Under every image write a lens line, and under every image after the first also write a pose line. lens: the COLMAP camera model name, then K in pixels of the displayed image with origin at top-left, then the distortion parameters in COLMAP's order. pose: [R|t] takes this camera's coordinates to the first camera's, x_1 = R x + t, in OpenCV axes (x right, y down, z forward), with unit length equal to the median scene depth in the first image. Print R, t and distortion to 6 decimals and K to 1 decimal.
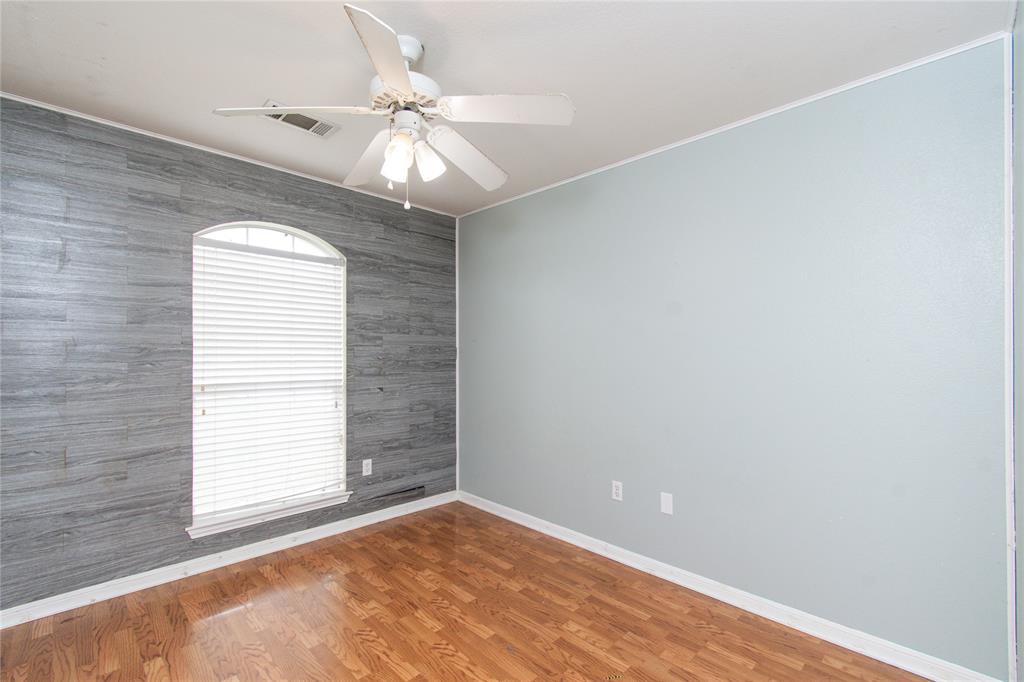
lens RADIAL K [[452.4, 0, 507.8], [0, 452.4, 345.5], [0, 0, 1]] dist [-0.000661, -0.000192]
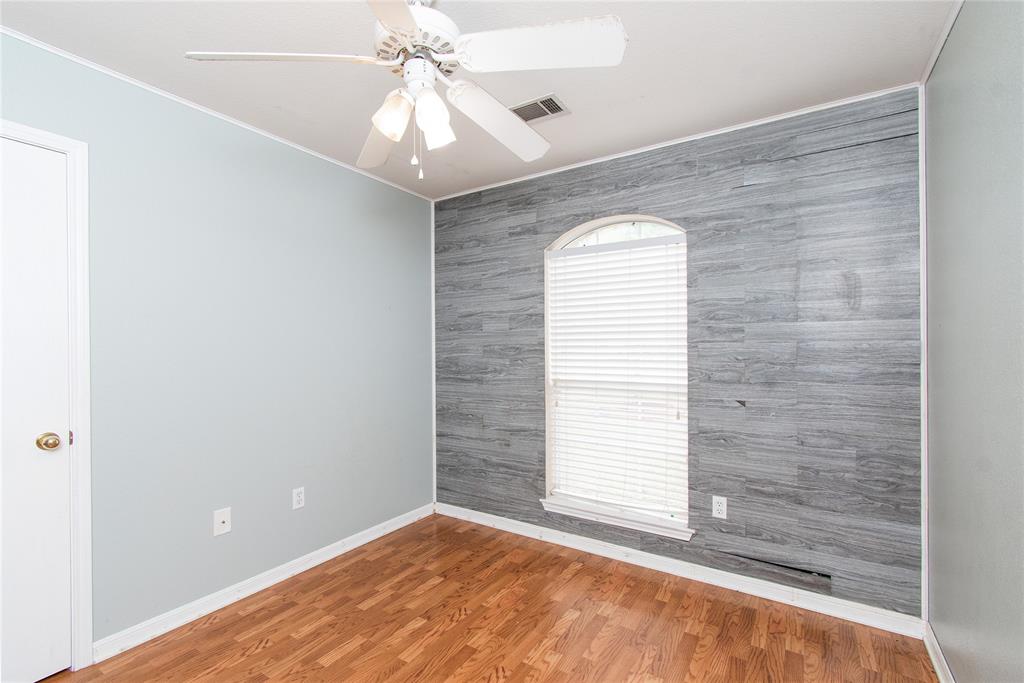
lens RADIAL K [[452.4, 0, 507.8], [0, 452.4, 346.0], [0, 0, 1]] dist [-0.000661, -0.000192]
pose [[0.217412, -0.006783, -0.976056, 0.341002], [0.021589, 0.999765, -0.002139, 0.002006], [0.975841, -0.020607, 0.217507, 0.523148]]
